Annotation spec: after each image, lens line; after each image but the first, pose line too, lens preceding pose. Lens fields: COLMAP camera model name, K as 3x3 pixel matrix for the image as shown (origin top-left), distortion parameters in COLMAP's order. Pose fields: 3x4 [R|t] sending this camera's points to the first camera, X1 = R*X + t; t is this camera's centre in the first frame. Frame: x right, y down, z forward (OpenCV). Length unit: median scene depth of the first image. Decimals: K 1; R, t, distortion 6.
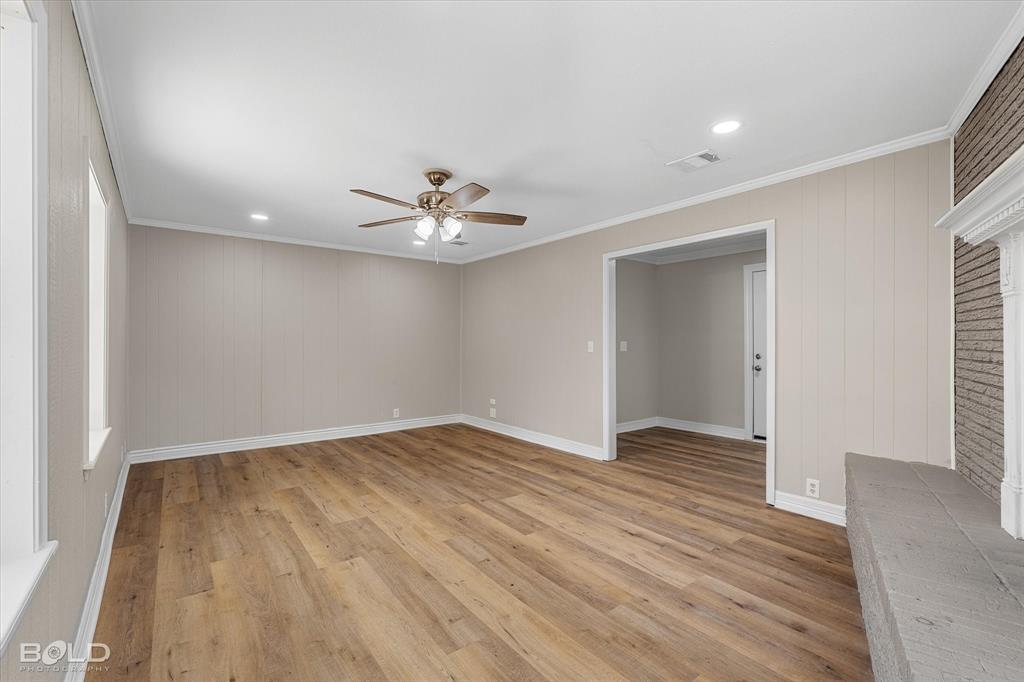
lens RADIAL K [[450.7, 0, 512.0], [0, 450.7, 341.0], [0, 0, 1]] dist [0.002397, 0.000107]
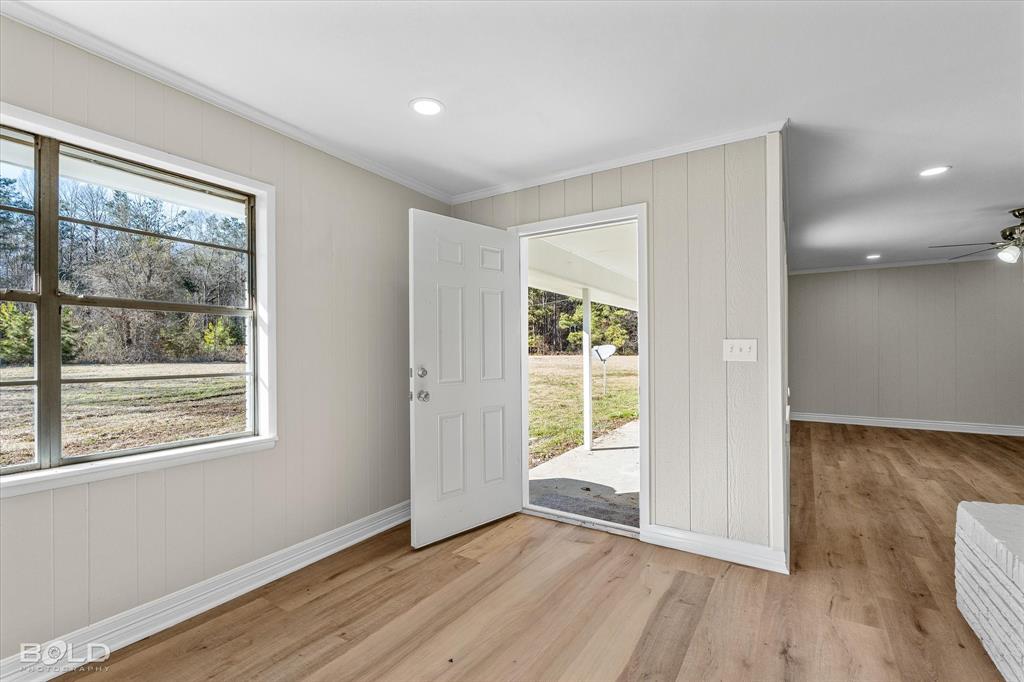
lens RADIAL K [[450.7, 0, 512.0], [0, 450.7, 341.0], [0, 0, 1]] dist [0.002397, 0.000107]
pose [[0.340753, -0.015932, -0.940018, 0.515191], [0.001684, 0.999865, -0.016336, 0.008959], [0.940151, 0.003983, 0.340734, -0.735024]]
